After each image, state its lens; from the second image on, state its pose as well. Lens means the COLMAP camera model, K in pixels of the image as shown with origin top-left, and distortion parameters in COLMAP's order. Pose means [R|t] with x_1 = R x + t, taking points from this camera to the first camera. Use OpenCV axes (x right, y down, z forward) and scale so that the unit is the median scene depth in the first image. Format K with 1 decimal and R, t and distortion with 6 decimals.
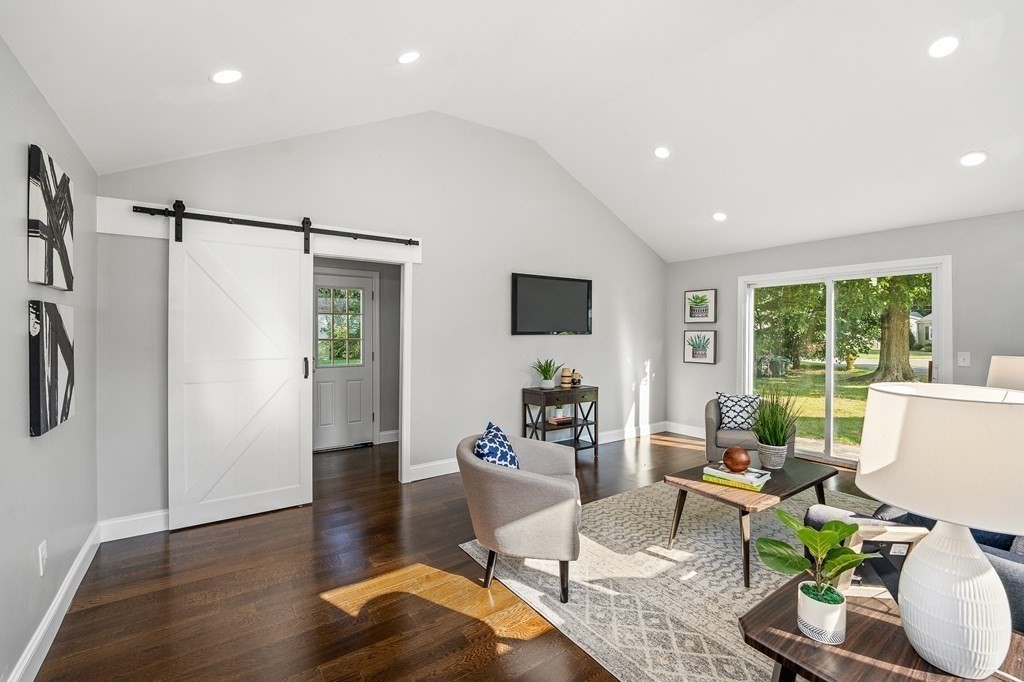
lens RADIAL K [[434.7, 0, 509.6], [0, 434.7, 336.3], [0, 0, 1]] dist [-0.000526, -0.000051]
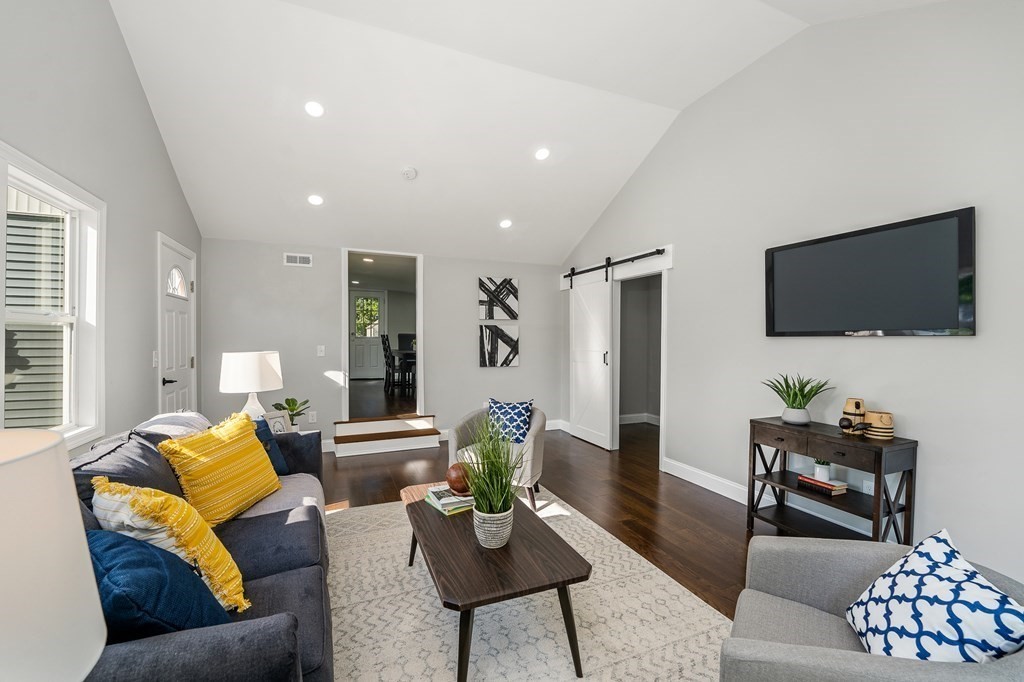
lens RADIAL K [[434.7, 0, 509.6], [0, 434.7, 336.3], [0, 0, 1]] dist [-0.000526, -0.000051]
pose [[-0.219828, -0.000265, -0.975539, 0.776031], [-0.007710, 0.999969, 0.001465, -0.001261], [0.975508, 0.007843, -0.219823, 0.732760]]
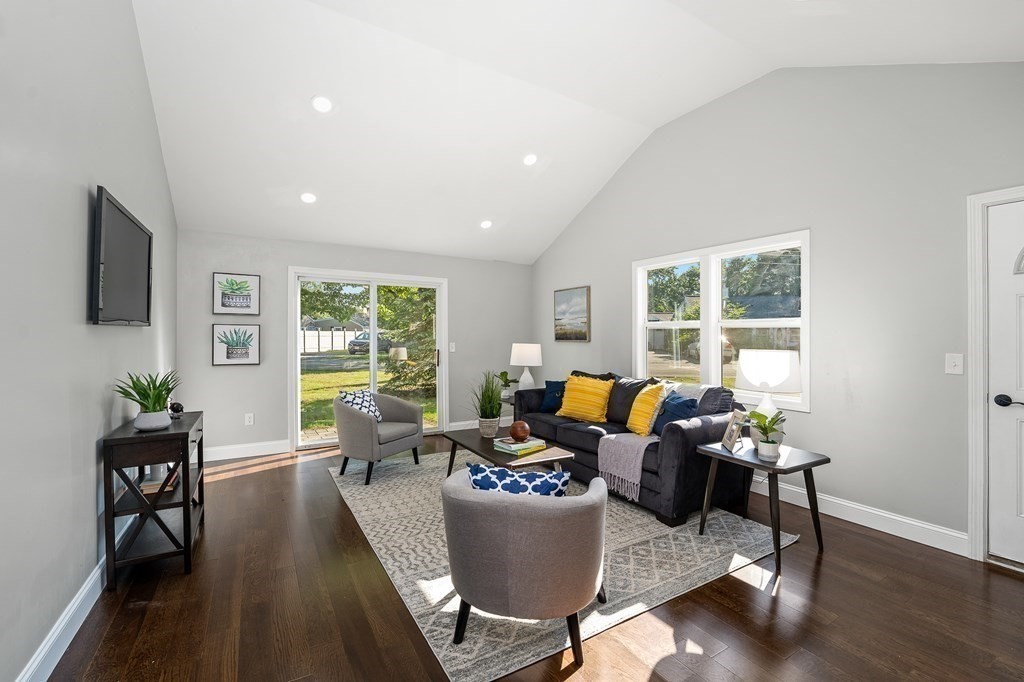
lens RADIAL K [[436.2, 0, 512.0], [0, 436.2, 341.0], [0, 0, 1]] dist [0.000341, 0.000007]
pose [[0.080644, -0.015266, 0.996626, -0.399425], [0.000837, 0.999883, 0.015249, 0.007238], [-0.996743, -0.000395, 0.080647, 0.527531]]
